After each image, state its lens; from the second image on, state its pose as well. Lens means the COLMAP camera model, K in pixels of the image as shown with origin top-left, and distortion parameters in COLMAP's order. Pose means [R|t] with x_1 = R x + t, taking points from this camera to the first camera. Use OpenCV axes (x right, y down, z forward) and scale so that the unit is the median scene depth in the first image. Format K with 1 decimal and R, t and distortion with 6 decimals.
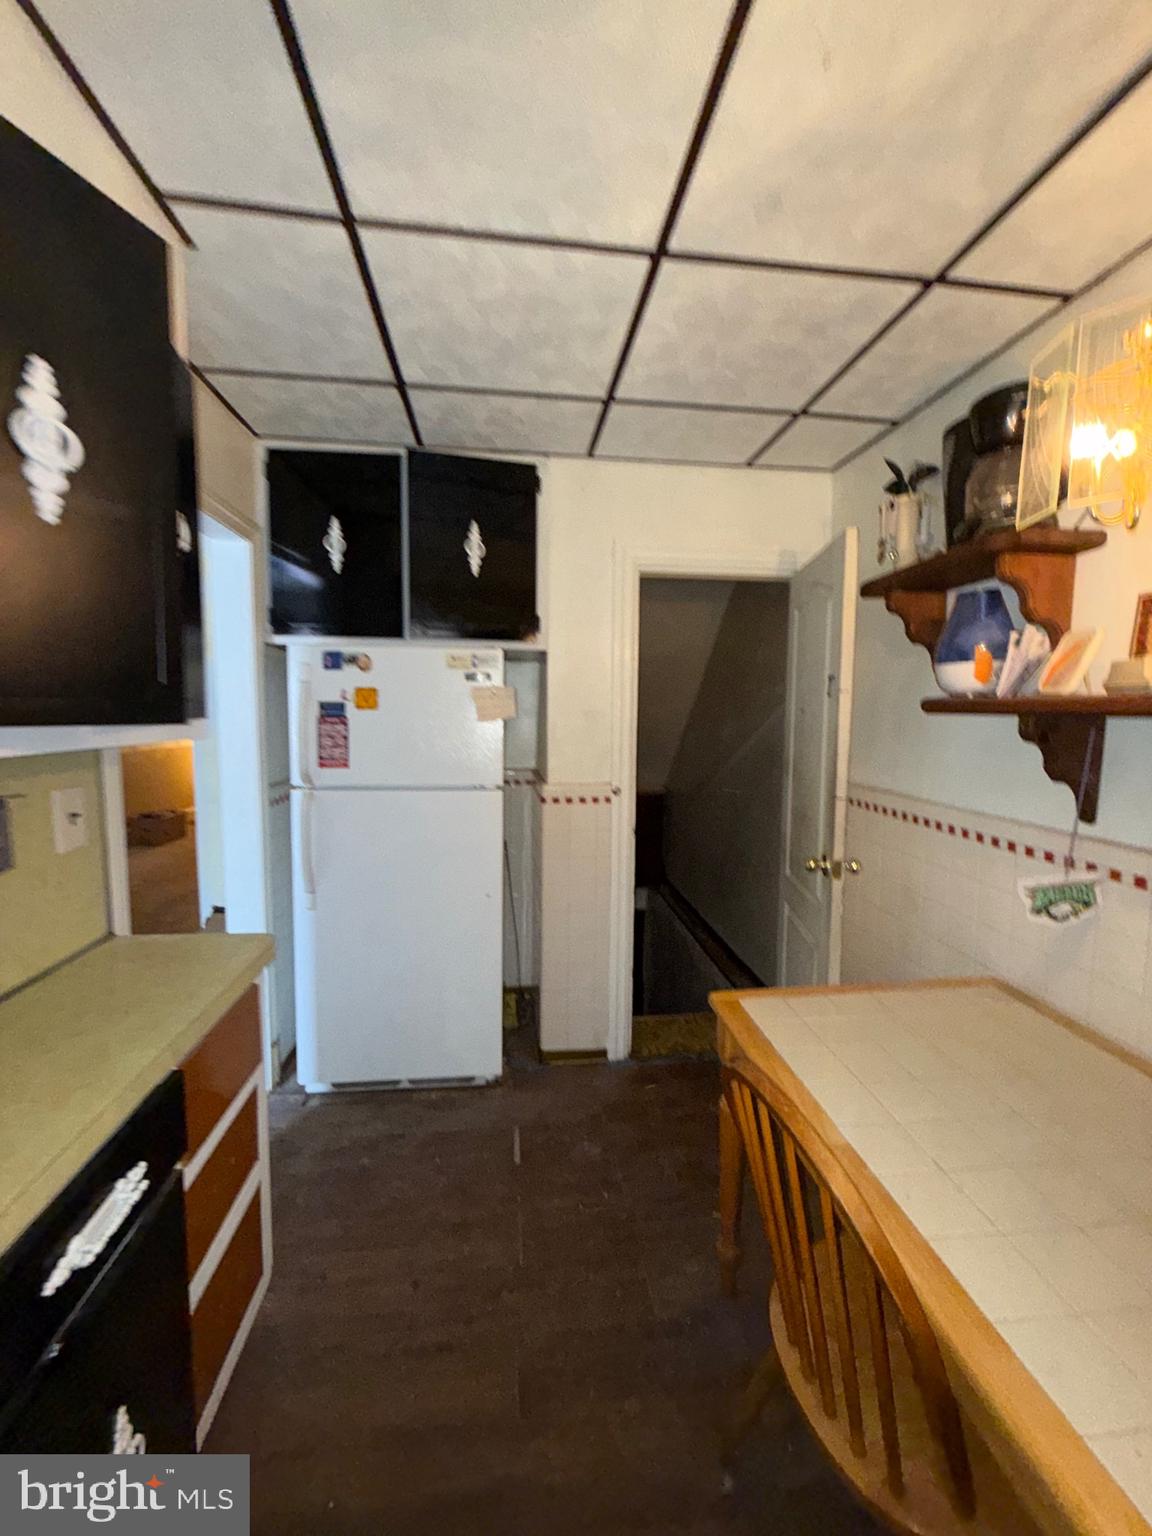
lens RADIAL K [[620.1, 0, 571.4], [0, 620.1, 756.4], [0, 0, 1]] dist [-0.000110, -0.000203]
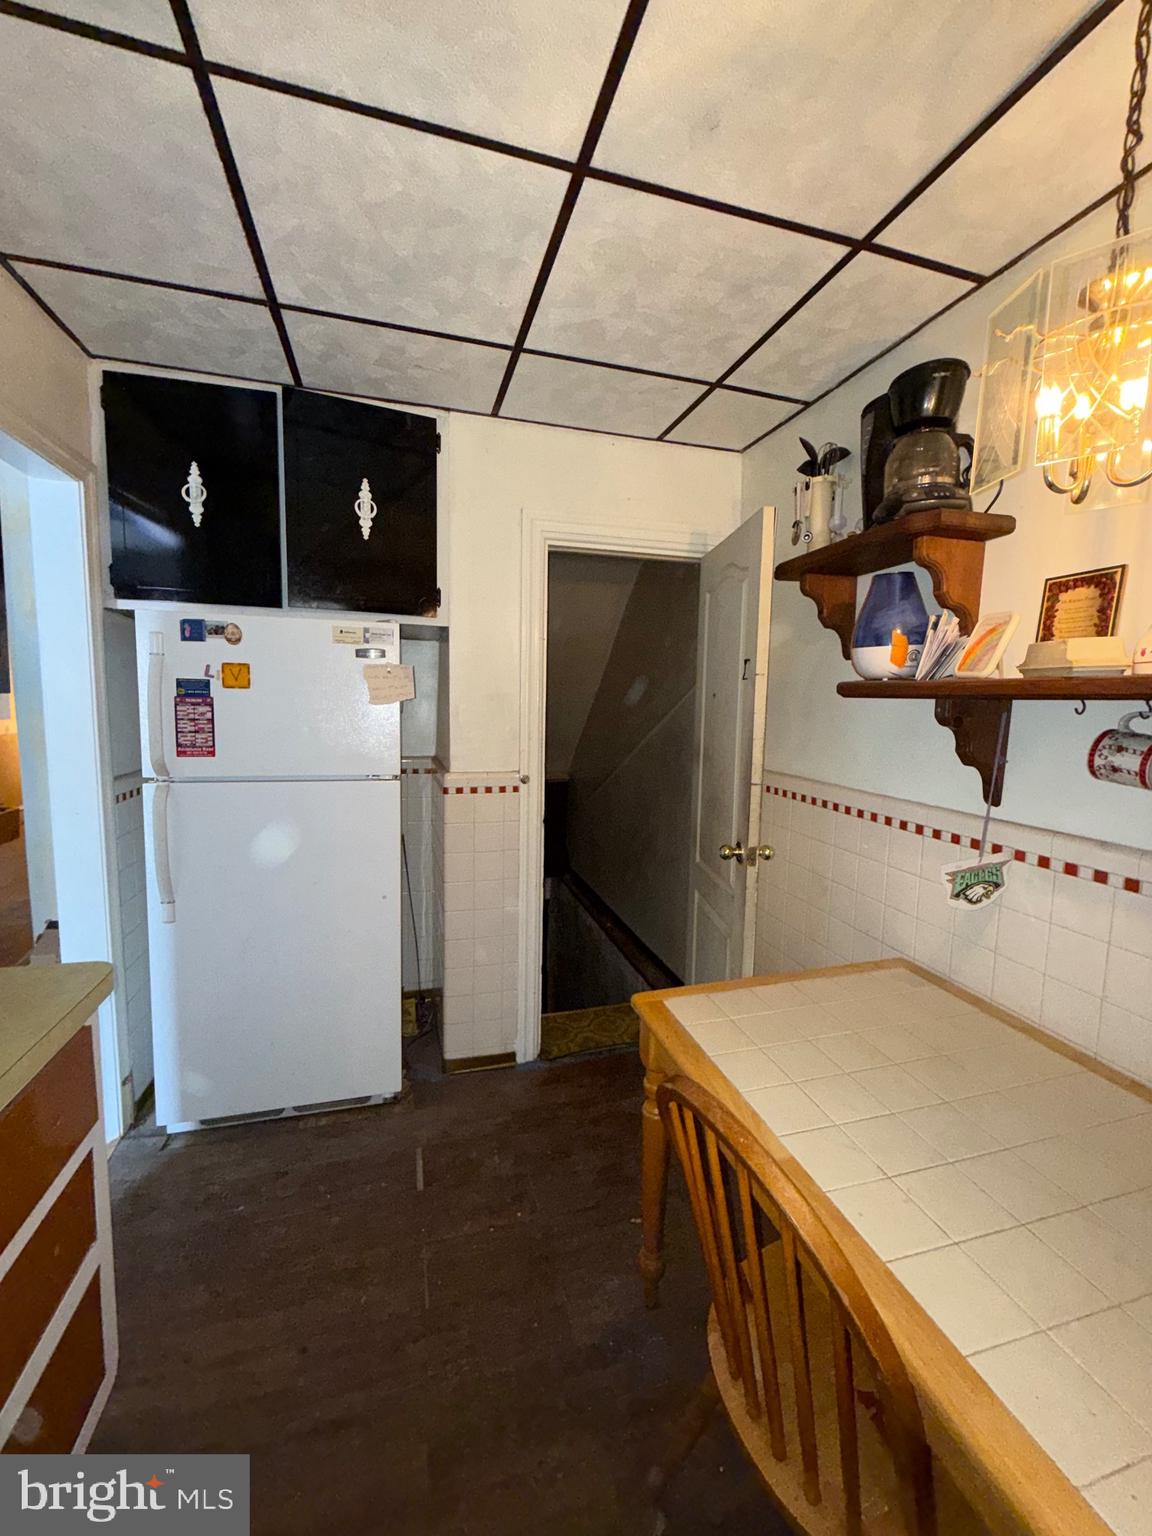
lens RADIAL K [[620.1, 0, 571.4], [0, 620.1, 756.4], [0, 0, 1]] dist [-0.000110, -0.000203]
pose [[0.986455, -0.006138, 0.163919, -0.014084], [0.002952, 0.999802, 0.019678, 0.003377], [-0.164007, -0.018928, 0.986278, 0.078422]]
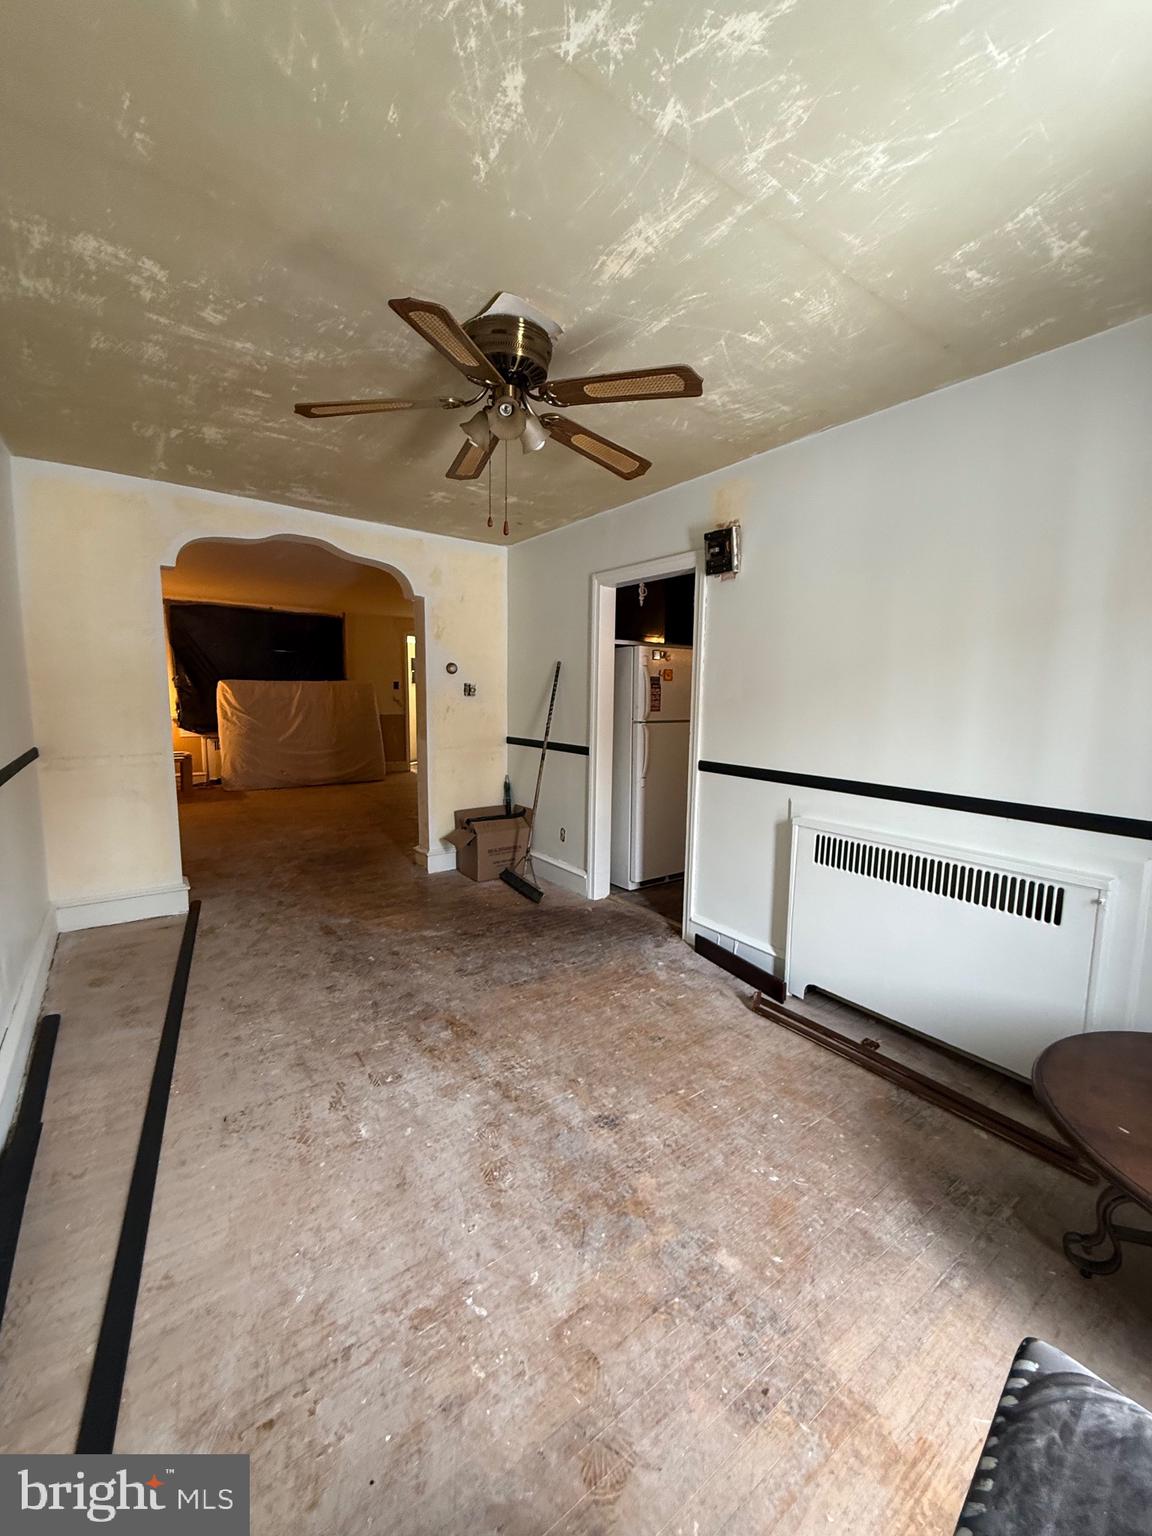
lens RADIAL K [[612.8, 0, 577.3], [0, 612.8, 763.9], [0, 0, 1]] dist [0.000303, -0.000365]
pose [[0.867686, -0.056582, 0.493881, -1.633869], [0.034235, 0.997944, 0.054184, 0.073280], [-0.495932, -0.030107, 0.867840, -0.562569]]
